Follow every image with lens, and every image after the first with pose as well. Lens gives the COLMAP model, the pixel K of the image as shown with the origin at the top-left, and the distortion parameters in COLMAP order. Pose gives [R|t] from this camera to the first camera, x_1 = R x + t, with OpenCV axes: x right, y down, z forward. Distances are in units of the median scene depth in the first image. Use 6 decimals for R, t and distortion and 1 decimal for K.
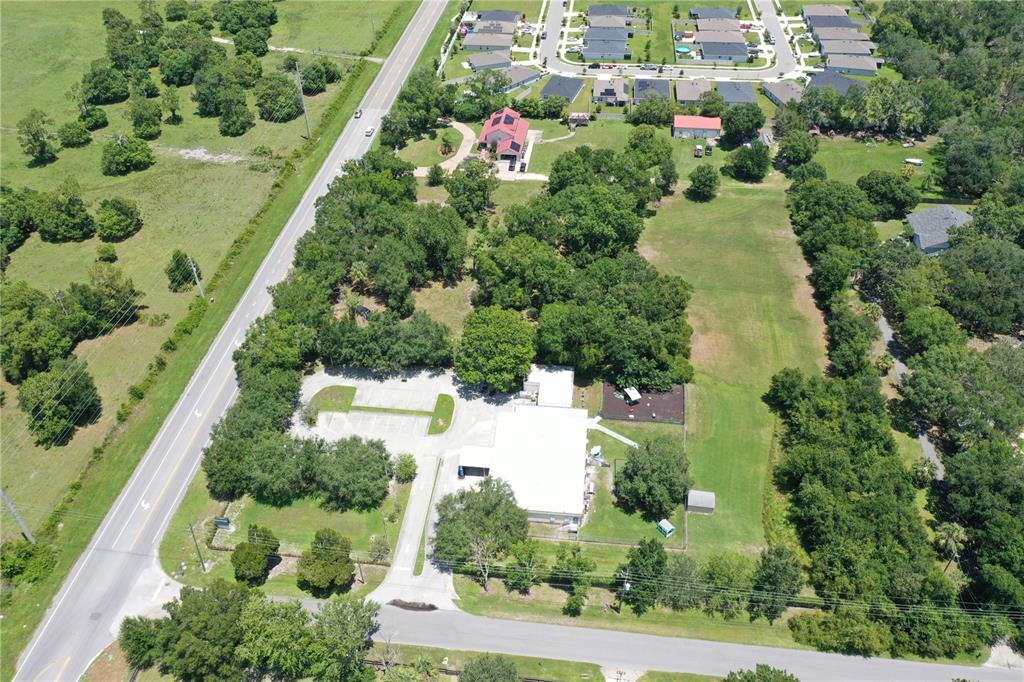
lens RADIAL K [[808.0, 0, 509.0], [0, 808.0, 340.3], [0, 0, 1]] dist [-0.001455, 0.000584]
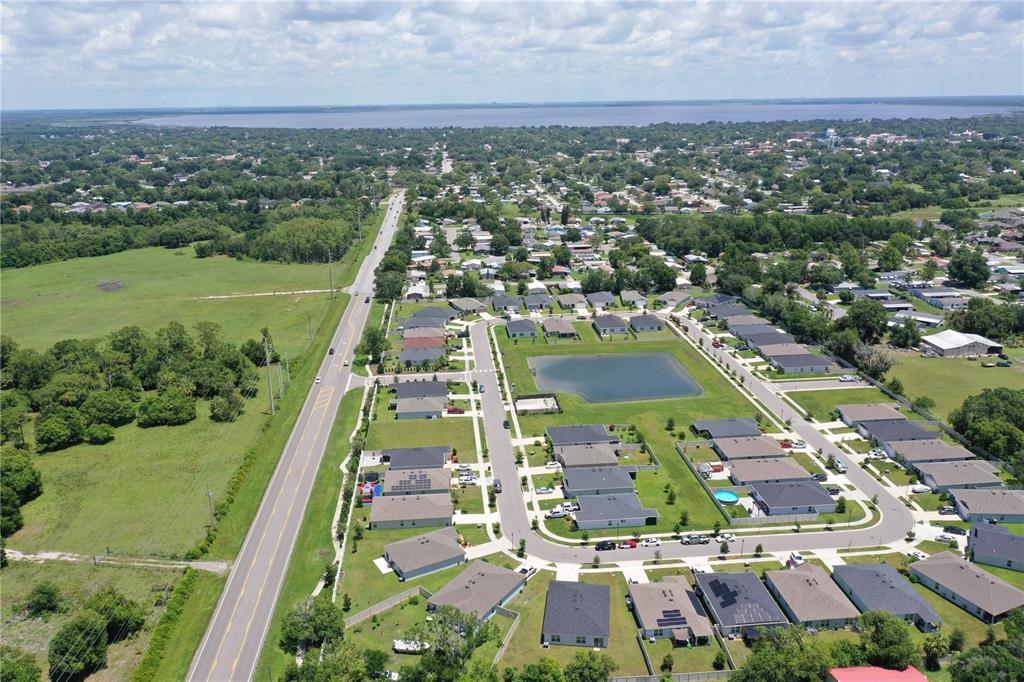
lens RADIAL K [[808.0, 0, 509.0], [0, 808.0, 340.3], [0, 0, 1]] dist [-0.001455, 0.000584]
pose [[0.978936, -0.055945, 0.196353, -0.077746], [0.129892, 0.912648, -0.387559, -0.286952], [-0.157519, 0.404900, 0.900691, 0.471808]]
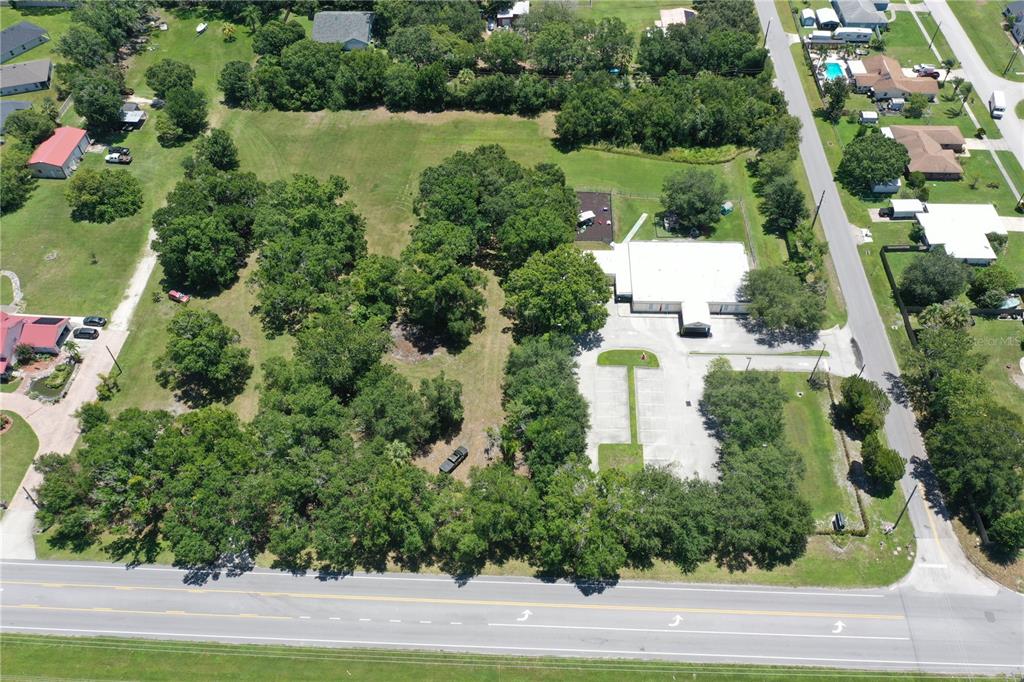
lens RADIAL K [[808.0, 0, 509.0], [0, 808.0, 340.3], [0, 0, 1]] dist [-0.001455, 0.000584]
pose [[-0.070302, -0.739977, 0.668948, -0.411050], [0.654682, 0.471743, 0.590635, -0.336765], [-0.752628, 0.479471, 0.451285, 0.409360]]
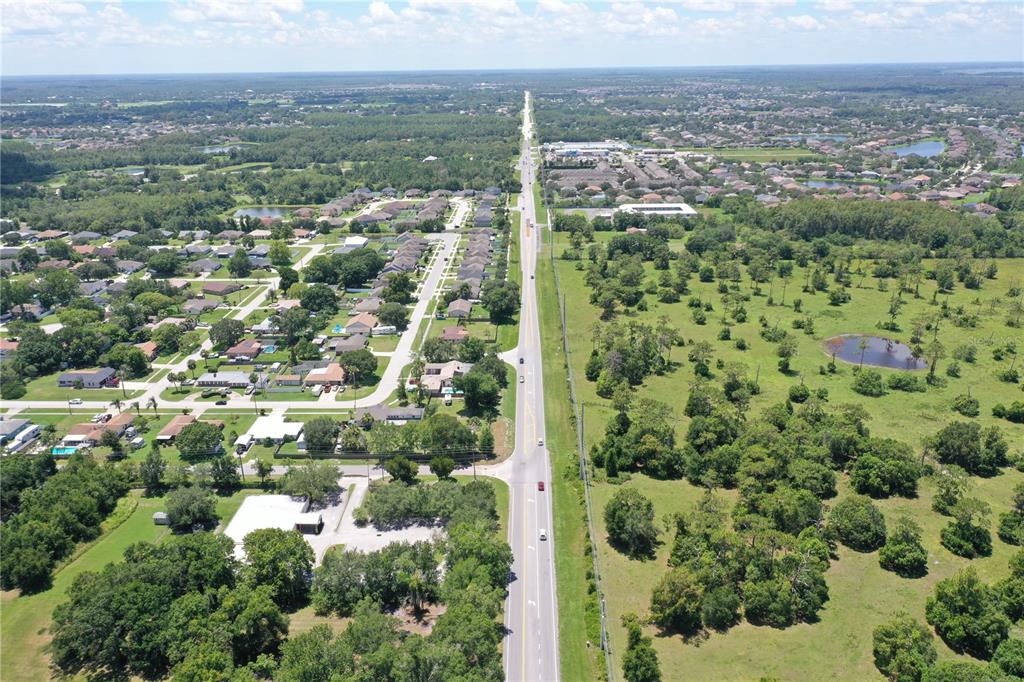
lens RADIAL K [[808.0, 0, 509.0], [0, 808.0, 340.3], [0, 0, 1]] dist [-0.001455, 0.000584]
pose [[-0.994952, 0.061121, -0.079594, -0.166625], [-0.036121, 0.521857, 0.852268, -0.693705], [0.093628, 0.850841, -0.517015, 0.838210]]
